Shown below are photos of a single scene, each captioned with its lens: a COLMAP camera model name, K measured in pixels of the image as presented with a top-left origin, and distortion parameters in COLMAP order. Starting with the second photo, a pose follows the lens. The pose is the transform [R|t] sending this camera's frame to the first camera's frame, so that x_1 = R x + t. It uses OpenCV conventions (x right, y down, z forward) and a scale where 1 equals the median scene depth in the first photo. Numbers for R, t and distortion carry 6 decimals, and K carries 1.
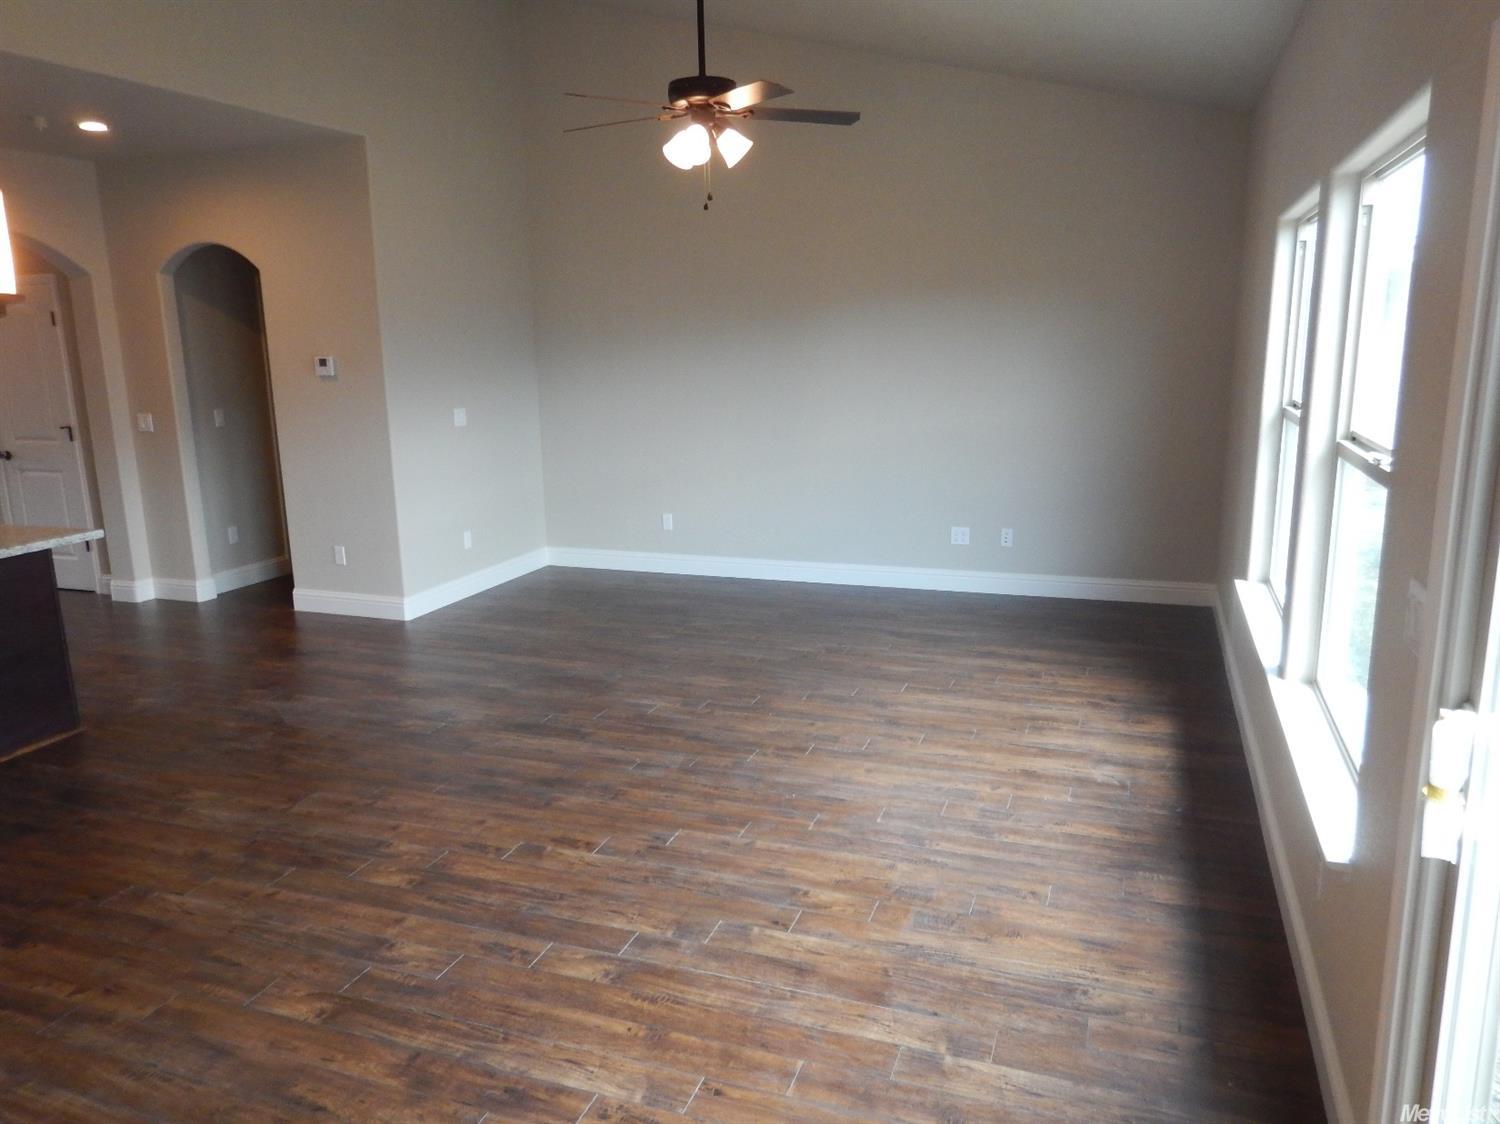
lens RADIAL K [[1050.0, 0, 751.1], [0, 1050.0, 563.0], [0, 0, 1]] dist [-0.007342, -0.002072]
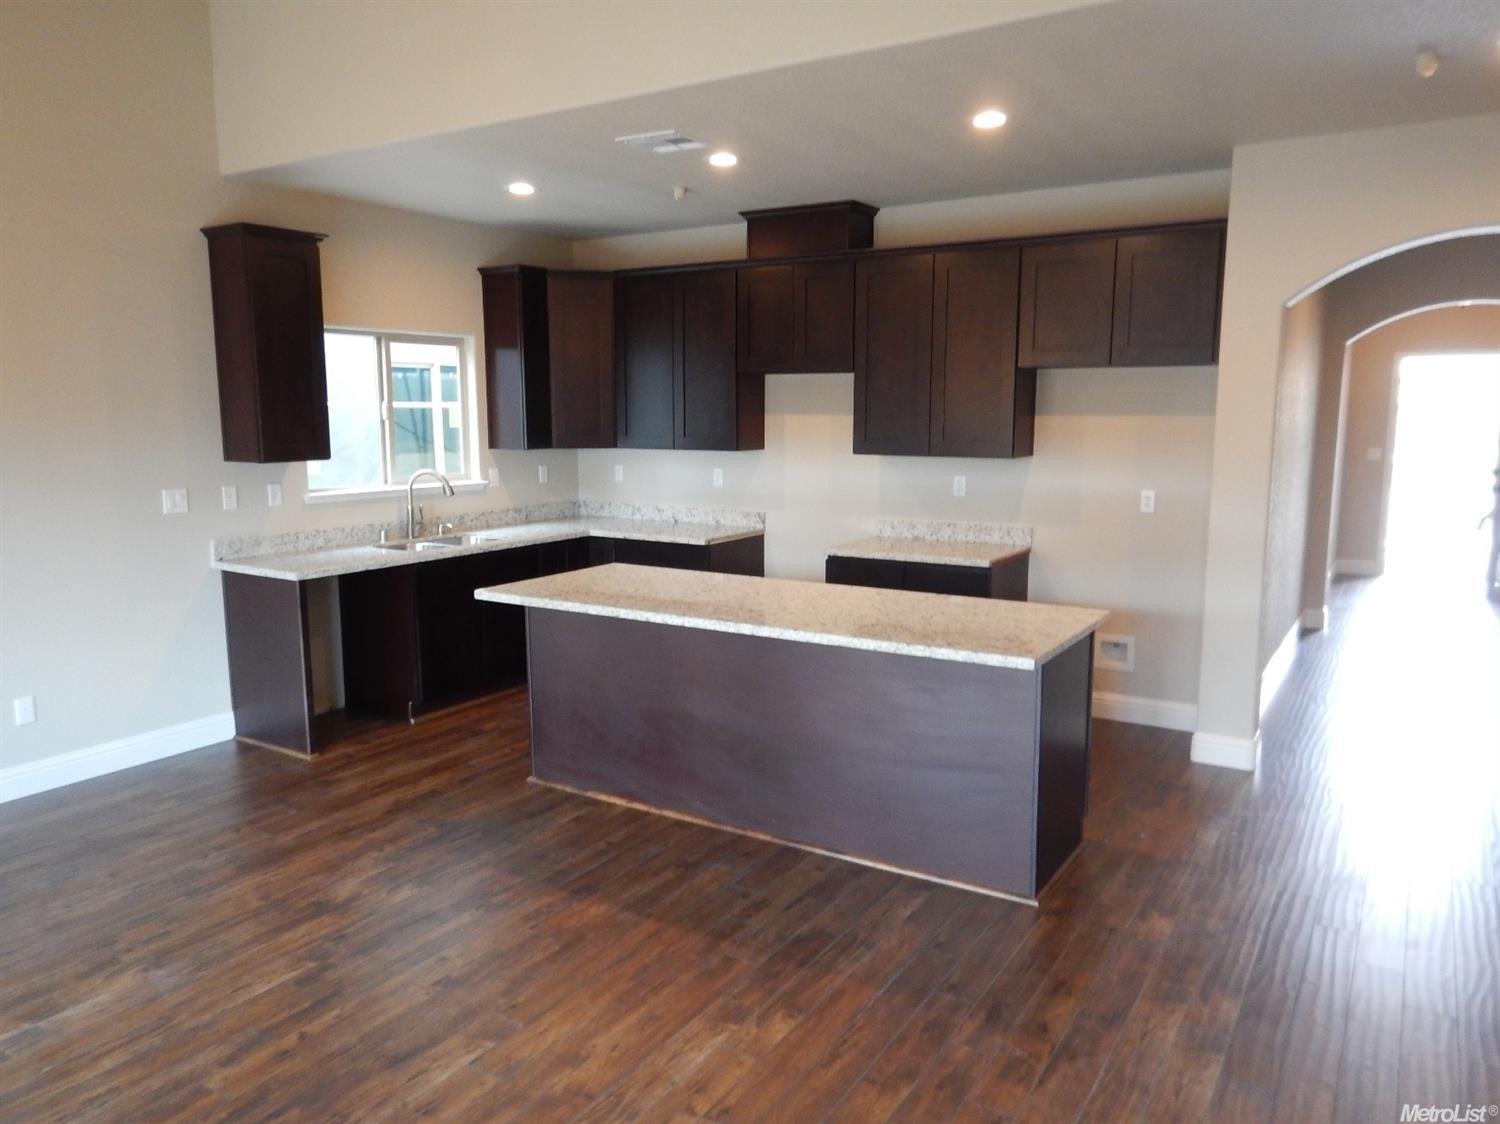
lens RADIAL K [[1050.0, 0, 753.5], [0, 1050.0, 558.9], [0, 0, 1]] dist [-0.007342, -0.002072]
pose [[-0.205707, 0.168690, -0.963965, 0.154701], [-0.198334, 0.957403, 0.209865, -0.281668], [0.958305, 0.234358, -0.163488, 1.163577]]
